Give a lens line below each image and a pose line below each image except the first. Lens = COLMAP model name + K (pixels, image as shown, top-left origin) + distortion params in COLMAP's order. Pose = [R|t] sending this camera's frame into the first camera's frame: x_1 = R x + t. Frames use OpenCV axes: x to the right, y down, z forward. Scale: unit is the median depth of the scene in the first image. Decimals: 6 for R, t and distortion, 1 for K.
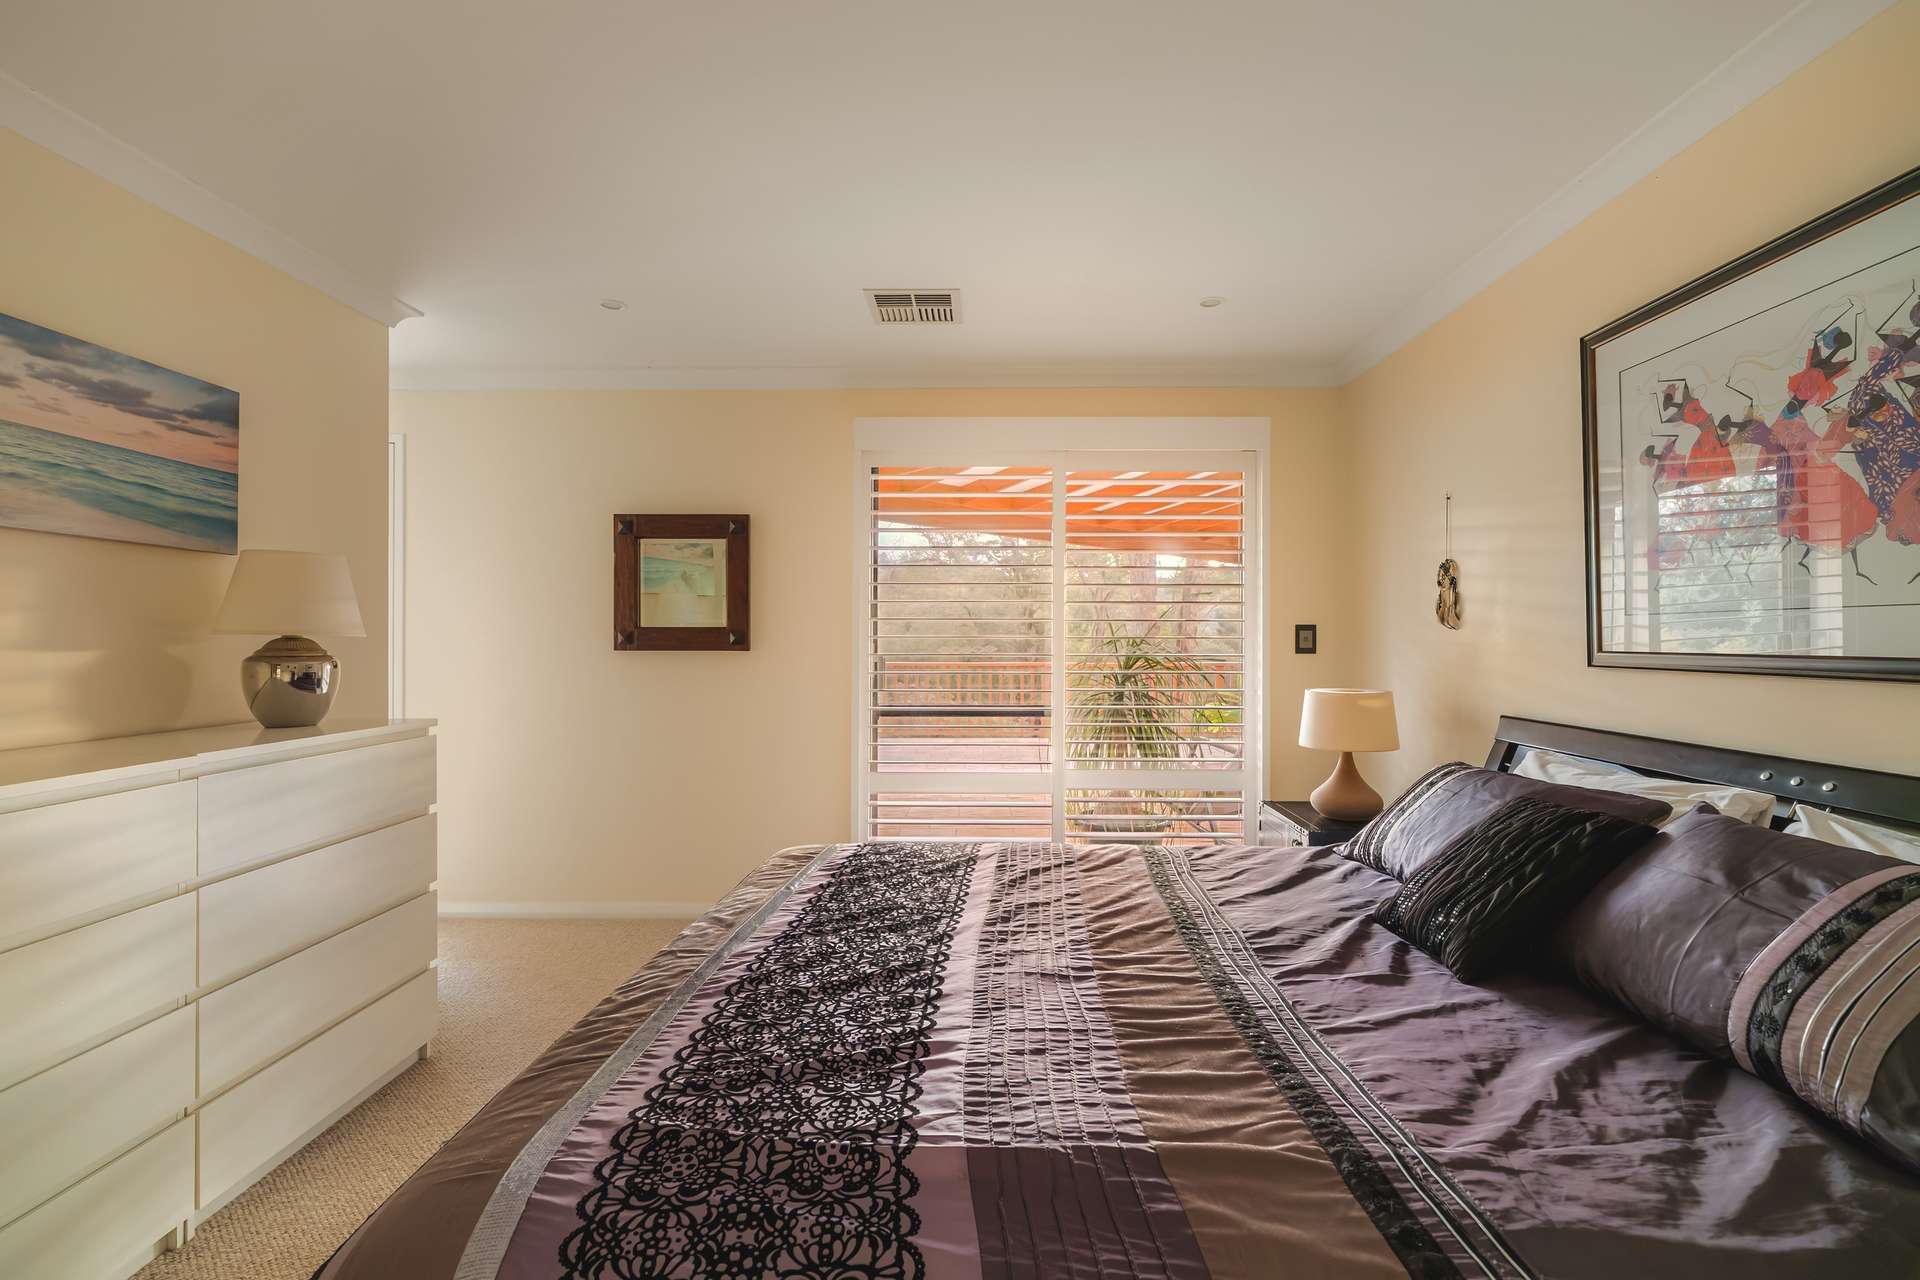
lens RADIAL K [[890.1, 0, 960.0], [0, 890.1, 640.0], [0, 0, 1]] dist [-0.003150, -0.000062]
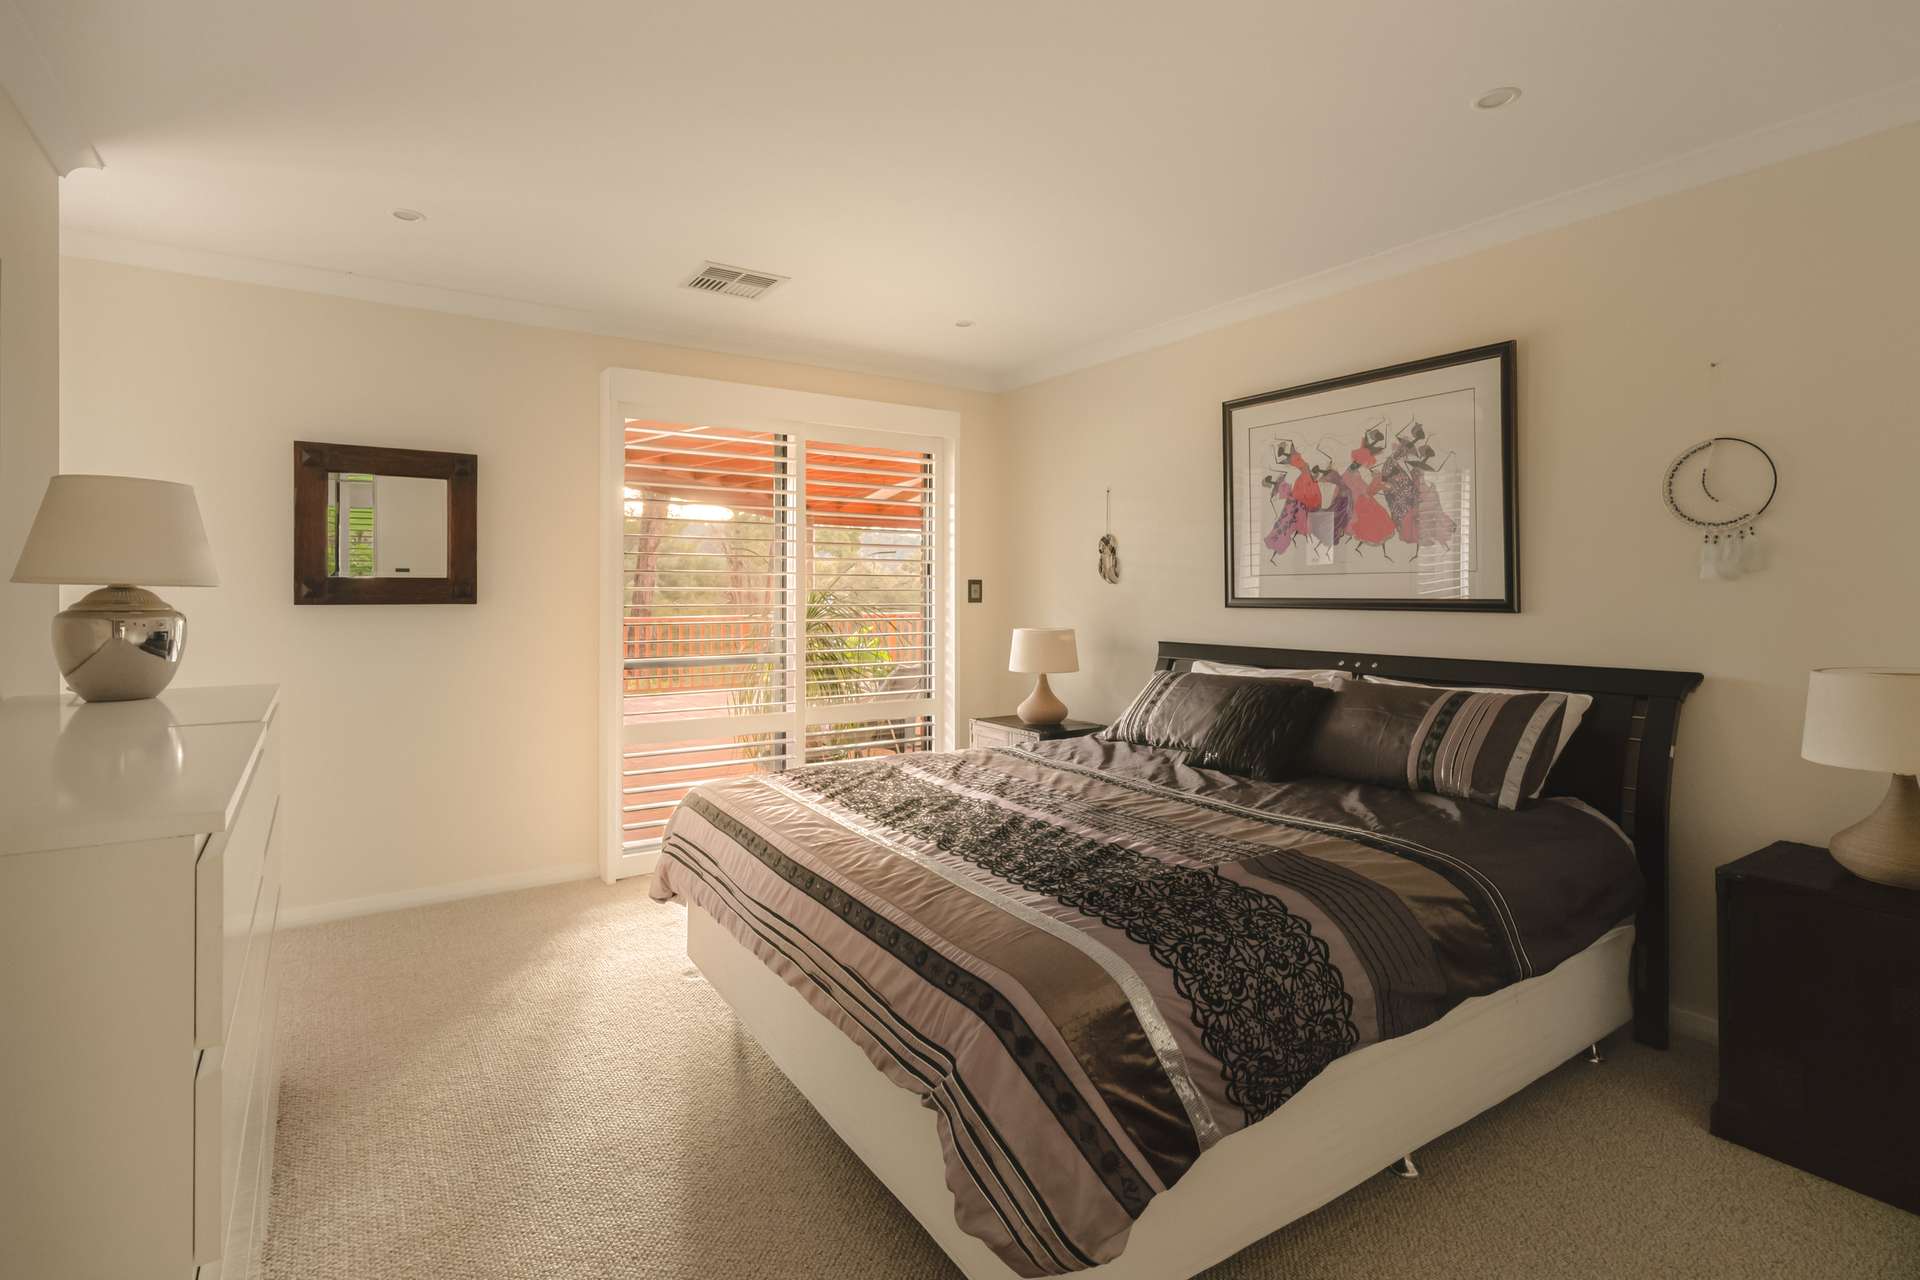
lens RADIAL K [[927.2, 0, 957.2], [0, 927.2, 600.3], [0, 0, 1]] dist [-0.001141, 0.000189]
pose [[0.822107, -0.005615, 0.569306, -0.664735], [0.002038, 0.999974, 0.006919, 0.004915], [-0.569330, -0.004527, 0.822097, -0.107854]]
